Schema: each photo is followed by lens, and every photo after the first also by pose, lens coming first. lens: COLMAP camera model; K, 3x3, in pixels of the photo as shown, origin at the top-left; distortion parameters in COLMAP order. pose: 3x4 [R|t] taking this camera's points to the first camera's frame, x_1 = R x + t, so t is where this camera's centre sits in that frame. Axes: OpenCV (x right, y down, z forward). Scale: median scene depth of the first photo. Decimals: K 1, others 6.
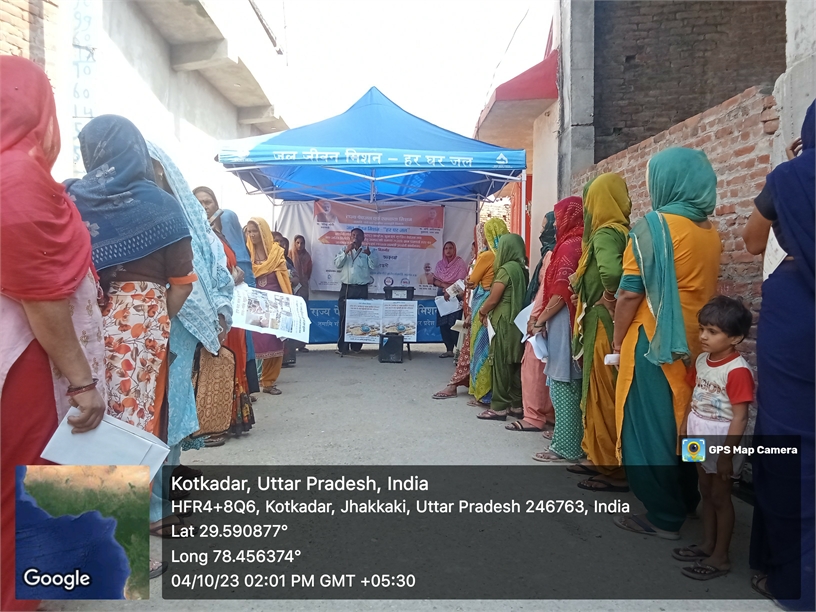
lens RADIAL K [[670.9, 0, 410.1], [0, 670.9, 306.2], [0, 0, 1]] dist [0.052250, -0.078609]
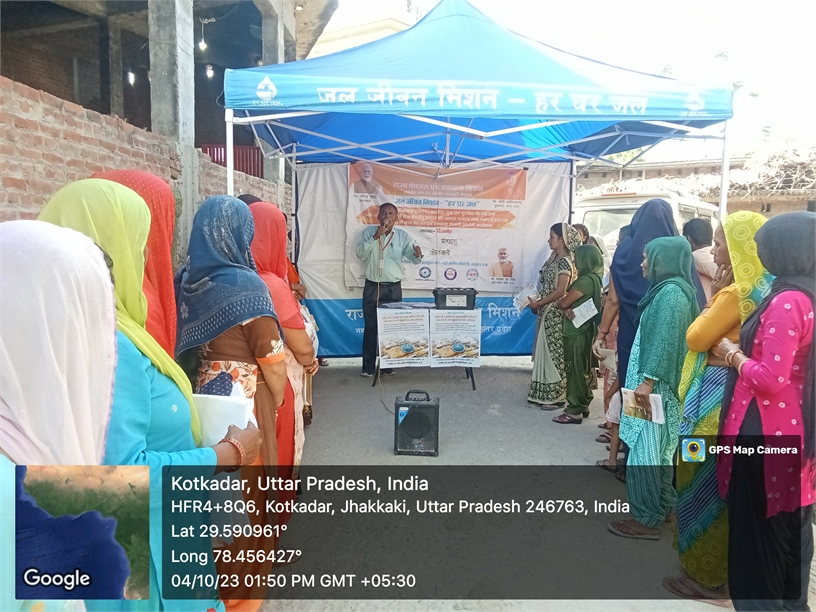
lens RADIAL K [[670.9, 0, 411.3], [0, 670.9, 320.5], [0, 0, 1]] dist [0.052250, -0.078609]
pose [[0.999901, -0.003074, 0.013720, -0.128872], [0.001802, 0.995779, 0.091765, -0.080163], [-0.013944, -0.091731, 0.995686, 0.390063]]
